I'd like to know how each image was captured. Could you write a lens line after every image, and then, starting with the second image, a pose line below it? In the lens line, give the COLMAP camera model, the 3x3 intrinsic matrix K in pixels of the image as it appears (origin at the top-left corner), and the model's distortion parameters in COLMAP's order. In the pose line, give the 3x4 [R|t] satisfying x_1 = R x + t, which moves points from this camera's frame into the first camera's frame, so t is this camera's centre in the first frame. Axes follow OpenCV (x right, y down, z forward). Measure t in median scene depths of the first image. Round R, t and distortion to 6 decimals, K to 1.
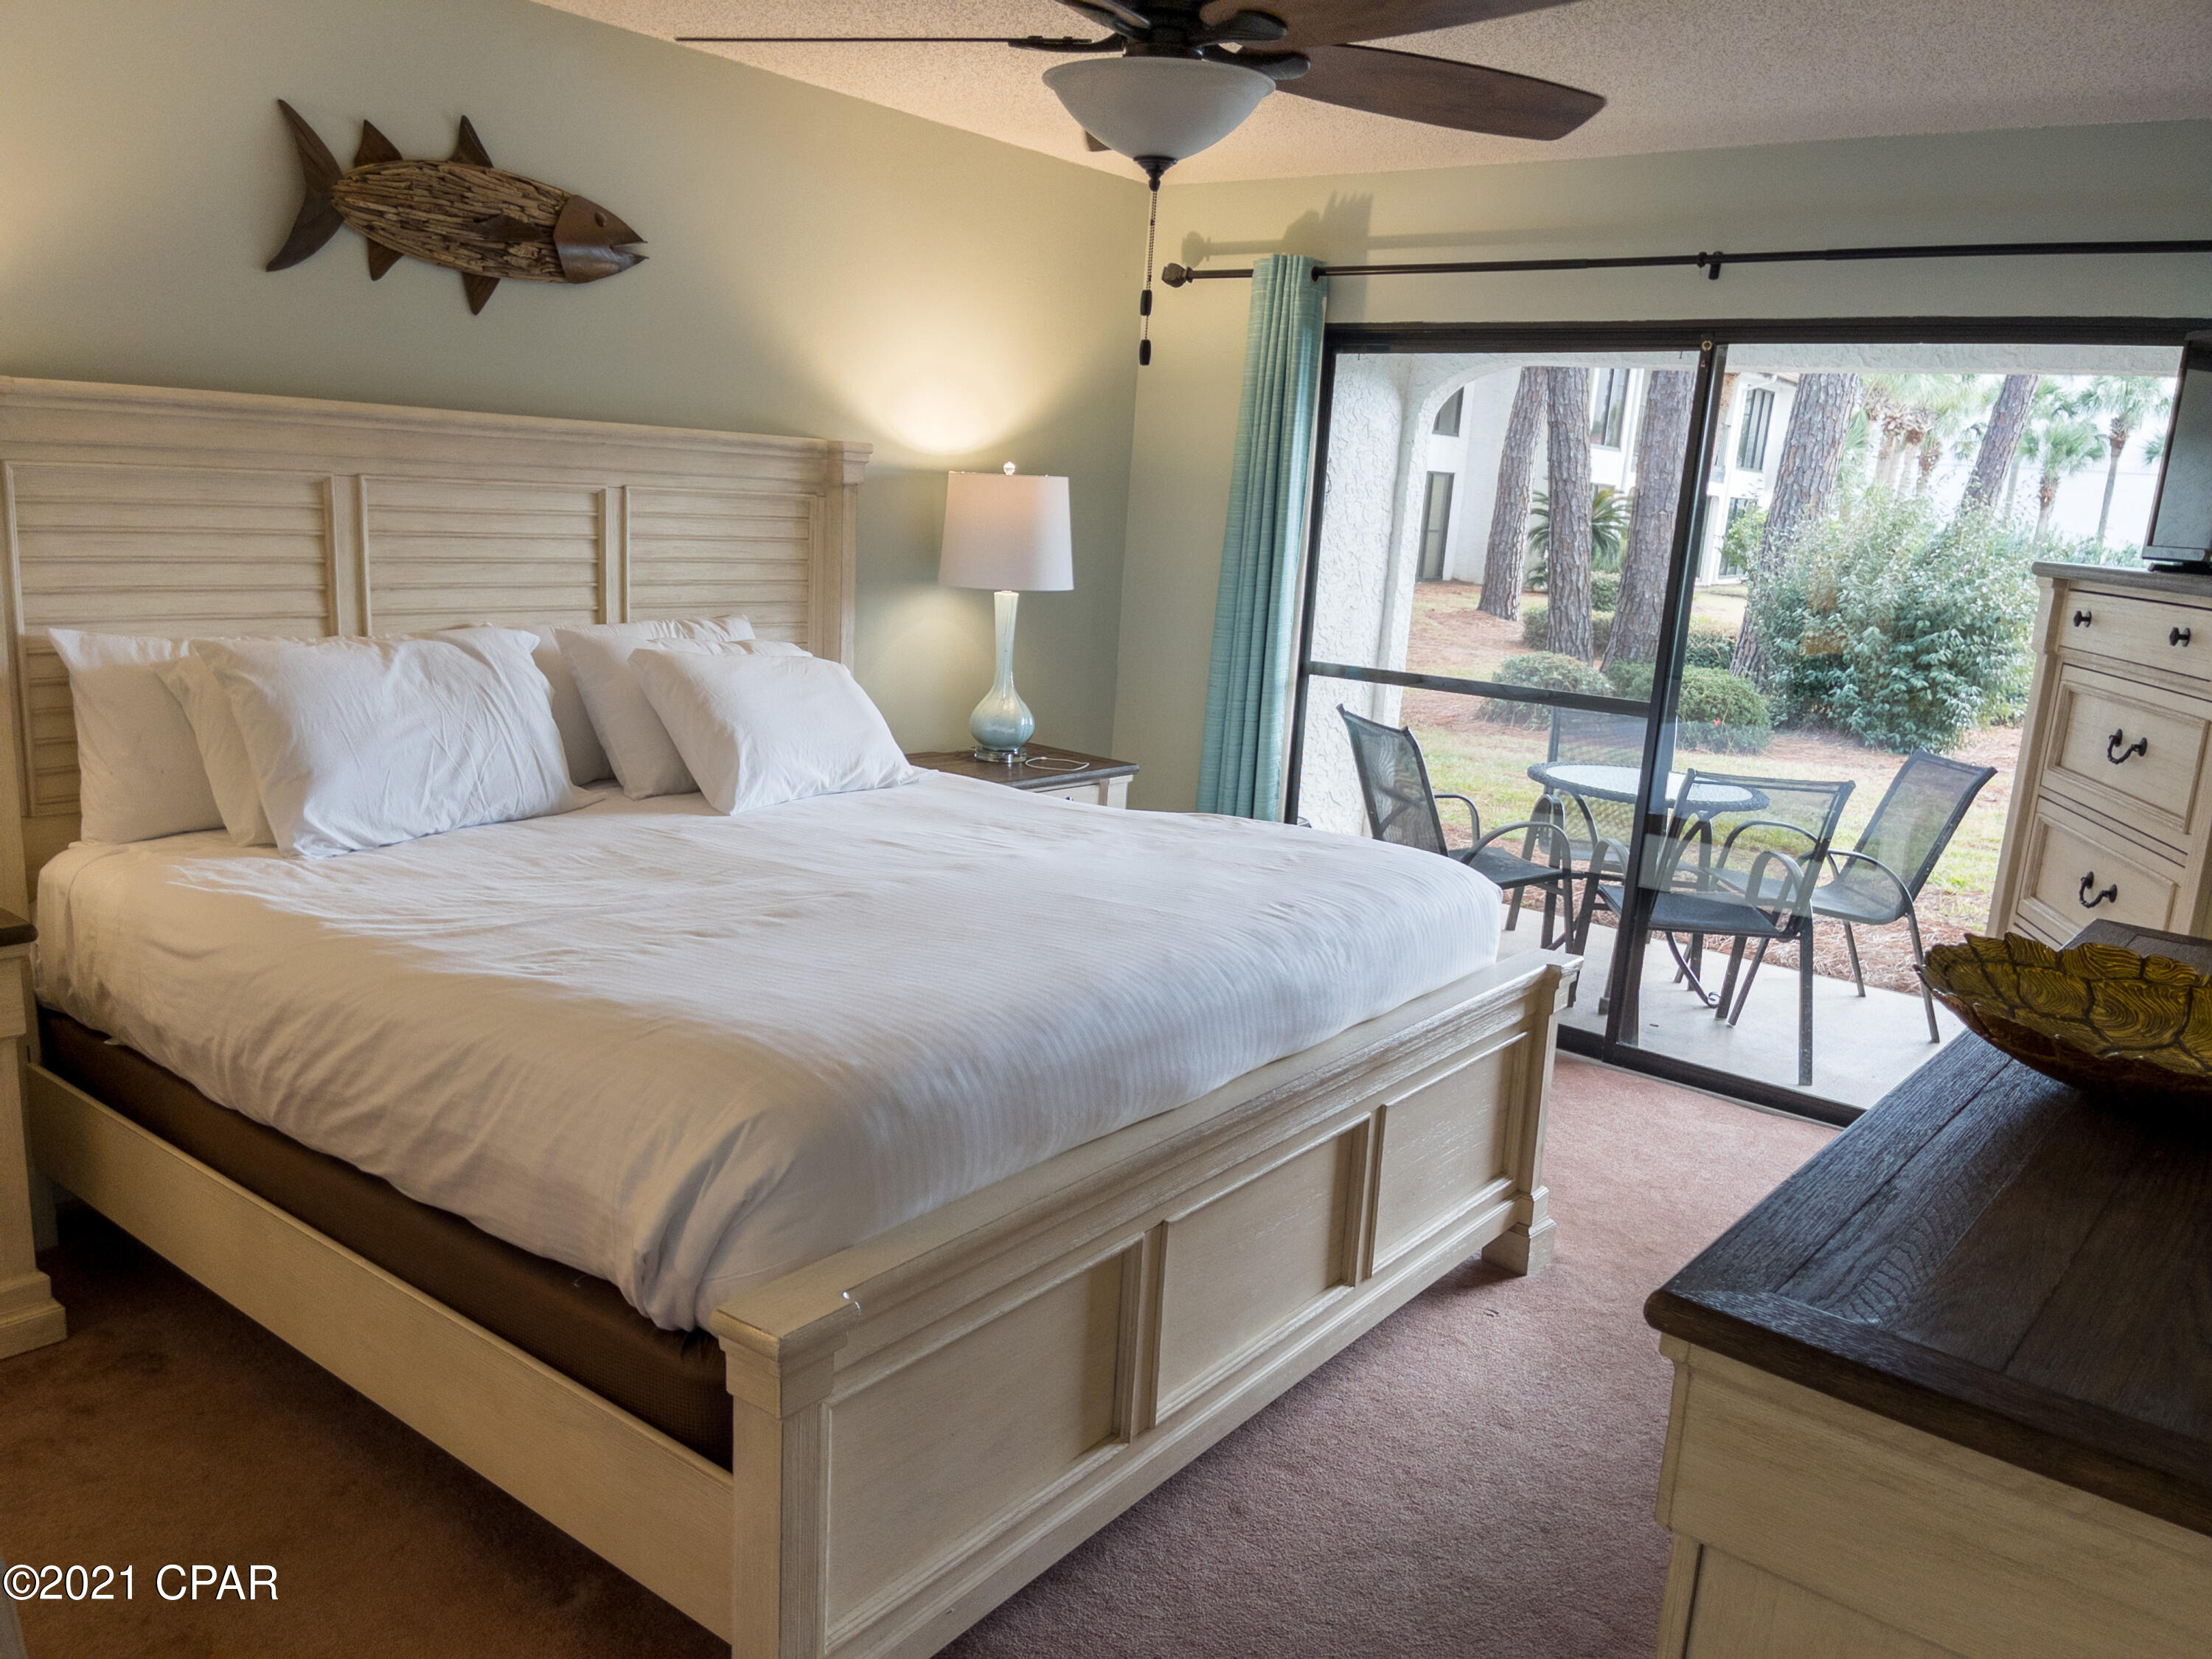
lens RADIAL K [[1680.6, 0, 1098.5], [0, 1680.6, 832.1], [0, 0, 1]] dist [0.068567, -0.093115]
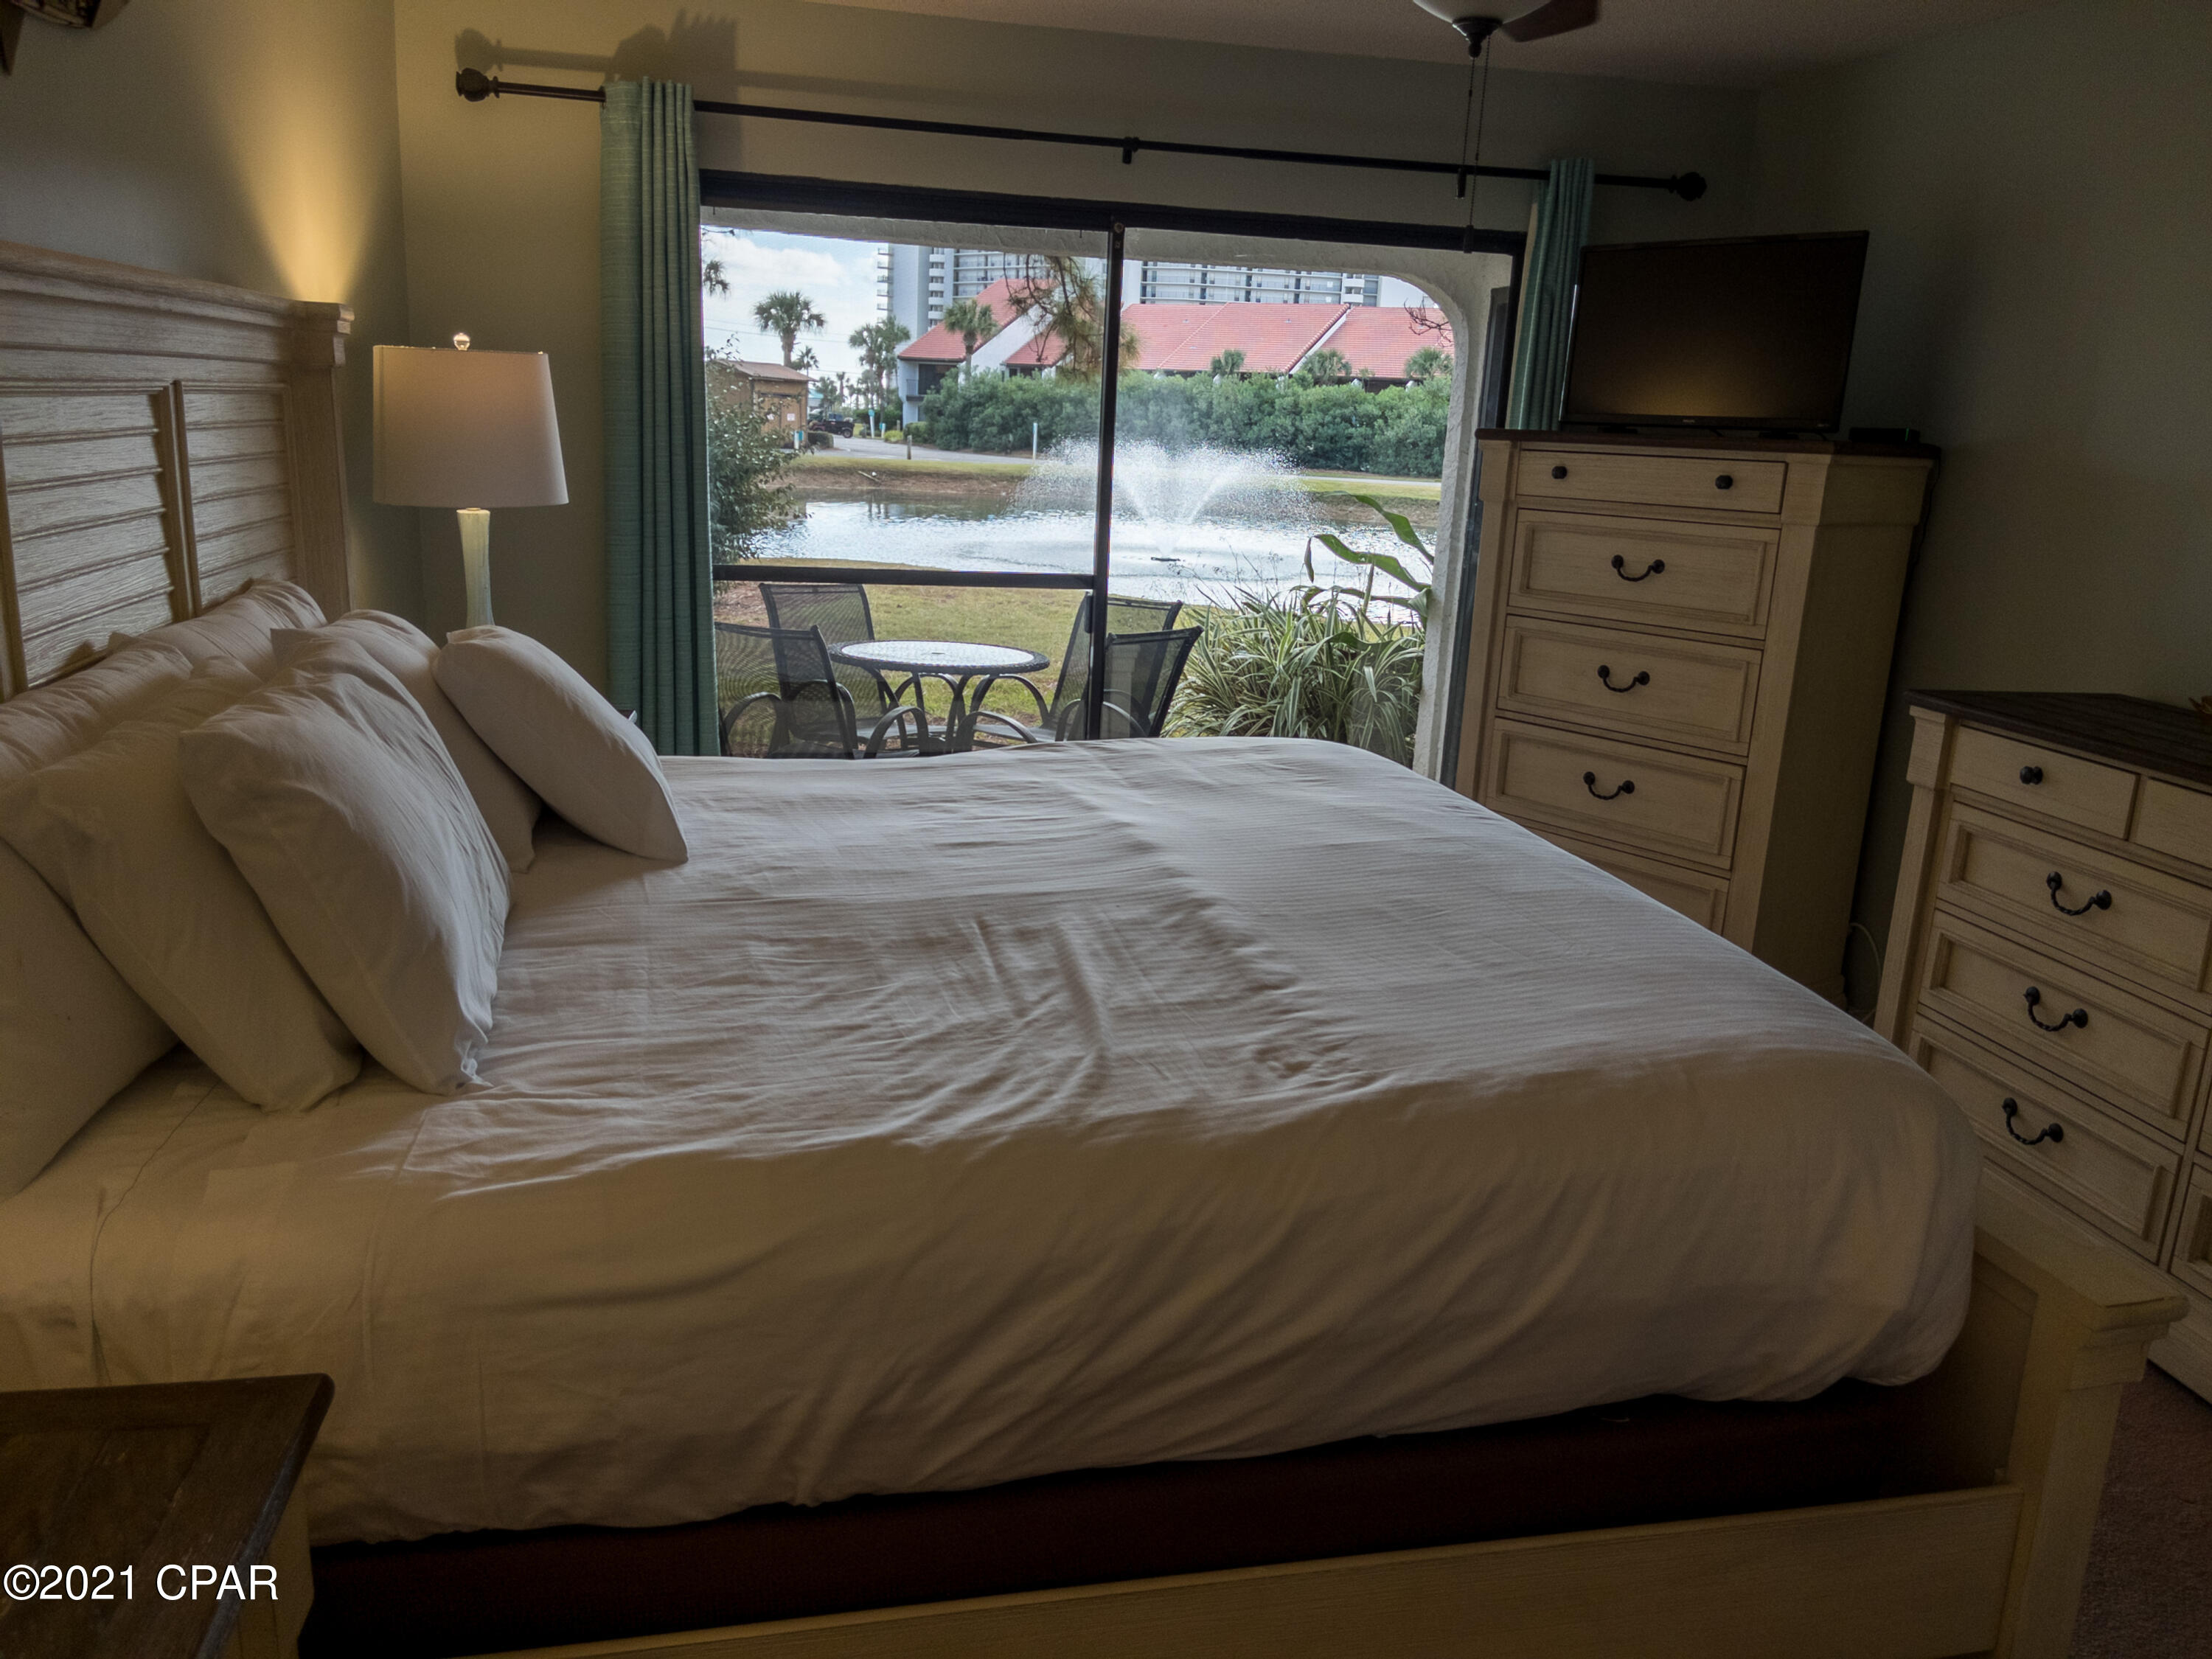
lens RADIAL K [[1680.6, 0, 1101.2], [0, 1680.6, 825.7], [0, 0, 1]] dist [0.068567, -0.093115]
pose [[0.640724, -0.210721, 0.738288, -0.742653], [0.150203, 0.977421, 0.148619, -0.122284], [-0.752936, 0.015669, 0.657908, 0.484201]]
